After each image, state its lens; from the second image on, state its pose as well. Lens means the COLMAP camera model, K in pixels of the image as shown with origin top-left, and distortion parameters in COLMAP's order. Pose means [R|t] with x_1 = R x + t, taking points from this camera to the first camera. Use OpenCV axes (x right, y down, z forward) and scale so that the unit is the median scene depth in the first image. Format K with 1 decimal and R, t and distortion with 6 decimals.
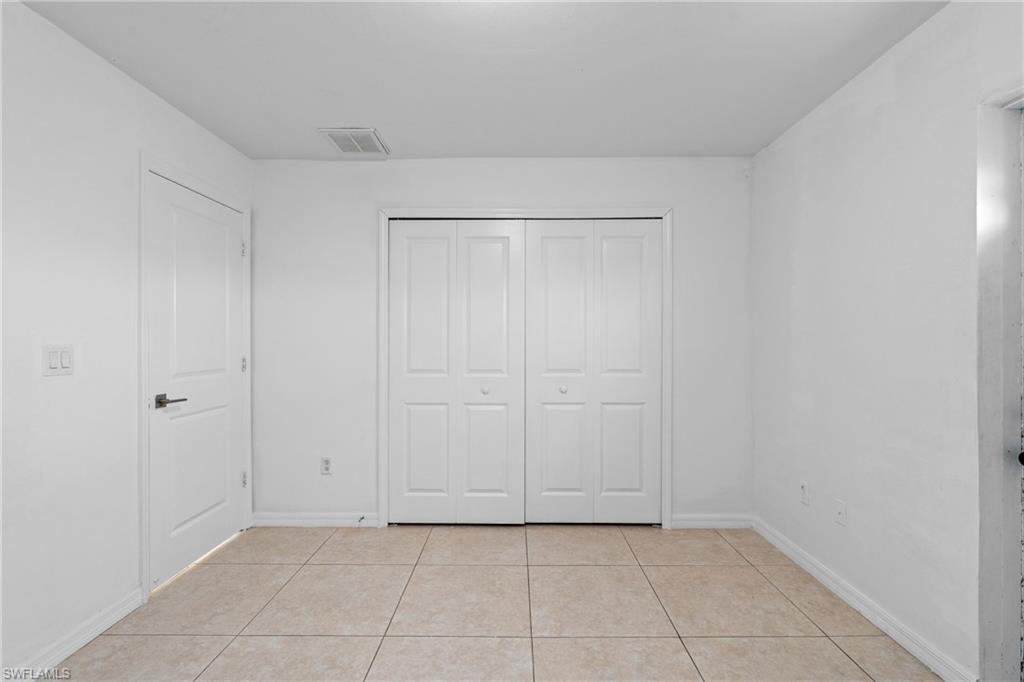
lens RADIAL K [[460.7, 0, 515.1], [0, 460.7, 337.8], [0, 0, 1]] dist [-0.000335, 0.000192]
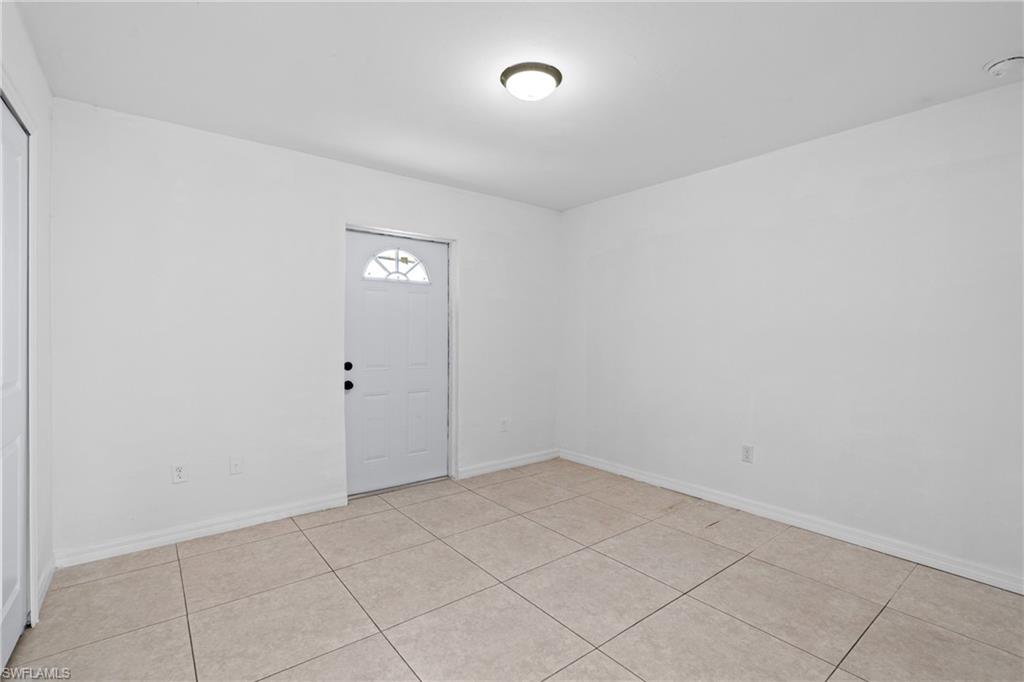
lens RADIAL K [[460.7, 0, 515.1], [0, 460.7, 337.8], [0, 0, 1]] dist [-0.000335, 0.000192]
pose [[-0.627316, -0.005586, 0.778745, -0.739107], [-0.017011, 0.999834, -0.006531, 0.018045], [-0.778579, -0.017344, -0.627307, 1.139813]]
